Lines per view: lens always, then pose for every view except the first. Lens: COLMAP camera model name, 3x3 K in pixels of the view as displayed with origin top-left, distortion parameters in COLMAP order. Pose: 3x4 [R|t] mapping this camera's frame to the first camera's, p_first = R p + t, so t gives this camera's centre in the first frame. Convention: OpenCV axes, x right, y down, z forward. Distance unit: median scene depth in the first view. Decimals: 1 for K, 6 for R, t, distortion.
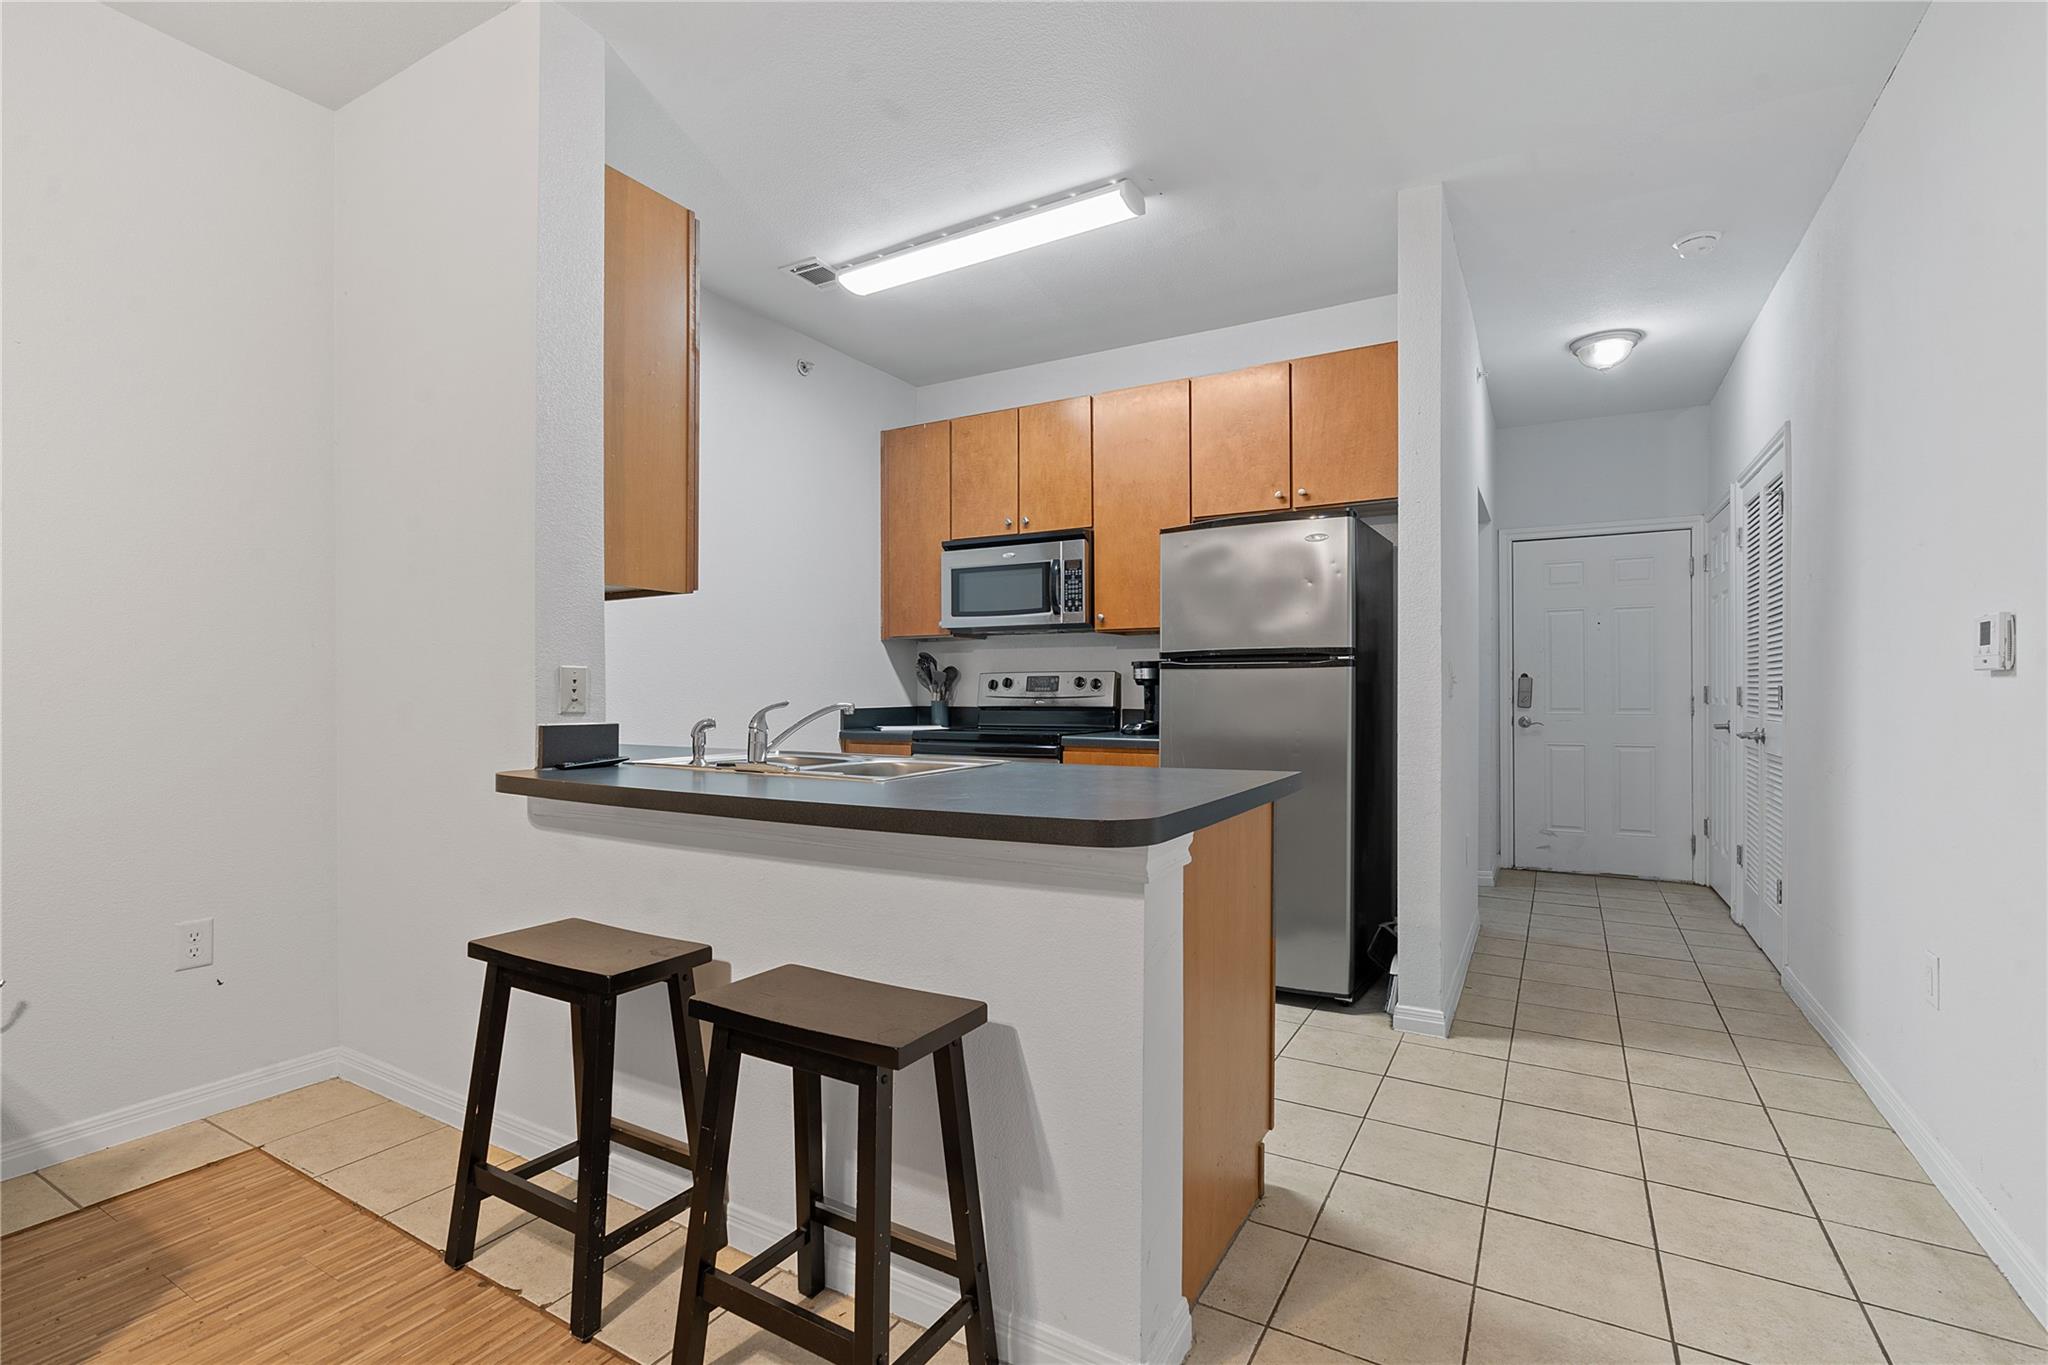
lens RADIAL K [[930.1, 0, 1023.5], [0, 930.1, 691.5], [0, 0, 1]] dist [-0.018285, 0.007981]
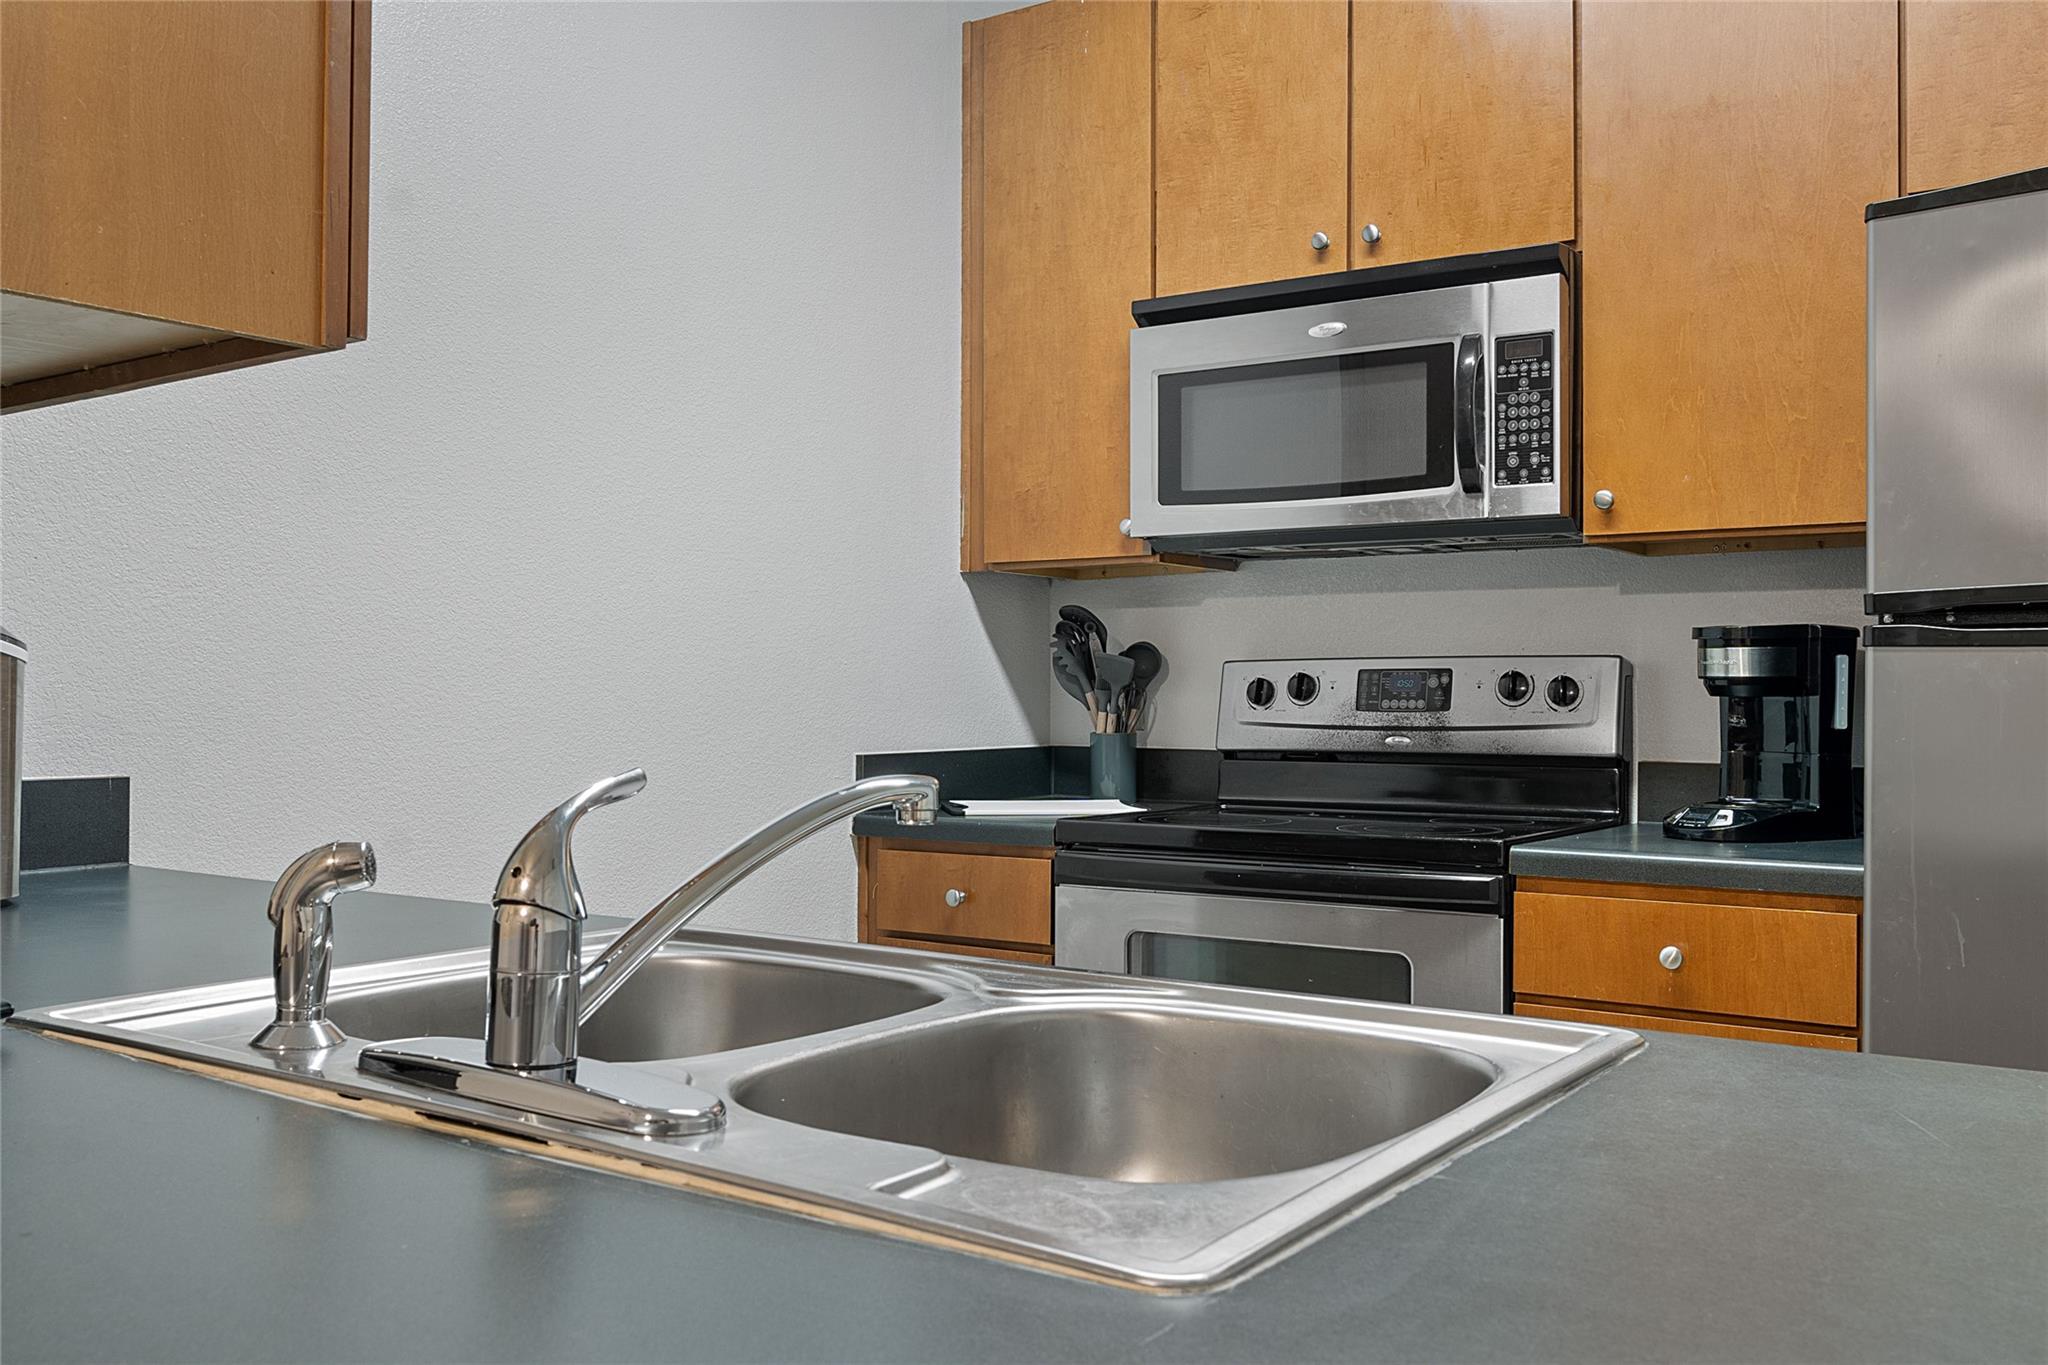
lens RADIAL K [[1786.1, 0, 1022.9], [0, 1786.1, 685.6], [0, 0, 1]] dist [-0.004829, -0.009018]
pose [[0.996057, 0.004049, -0.088628, -0.072575], [-0.004744, 0.999960, -0.007622, -0.004269], [0.088593, 0.008013, 0.996036, 0.316727]]
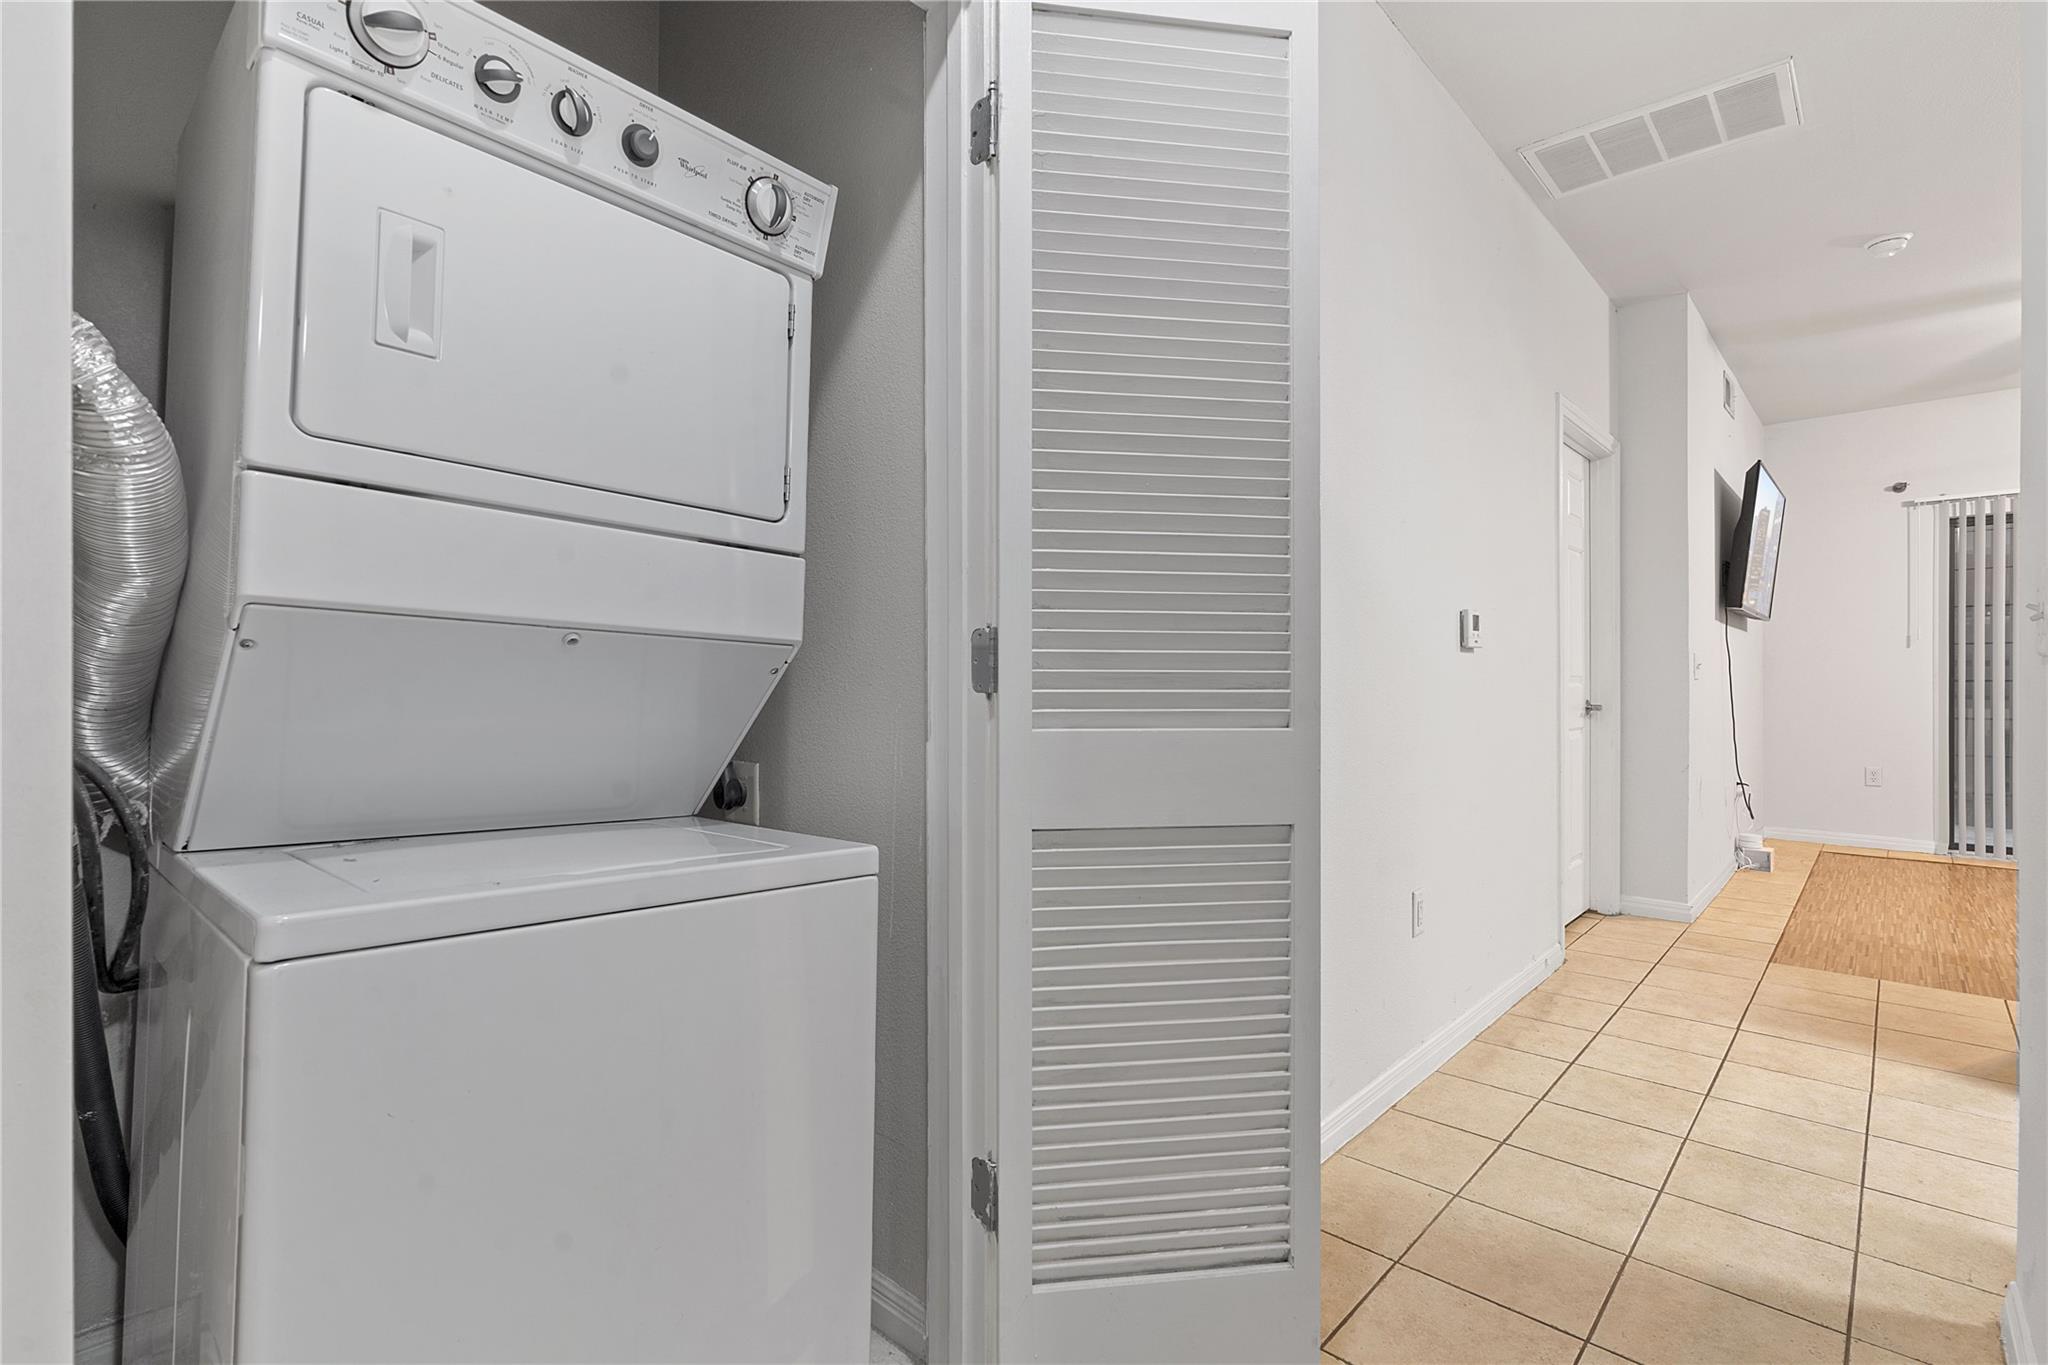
lens RADIAL K [[958.8, 0, 1025.2], [0, 958.8, 678.0], [0, 0, 1]] dist [-0.000424, 0.000320]
pose [[-0.976943, -0.000626, 0.213497, 0.621957], [-0.001070, 0.999997, -0.001965, 0.013773], [-0.213496, -0.002148, -0.976942, 1.165730]]
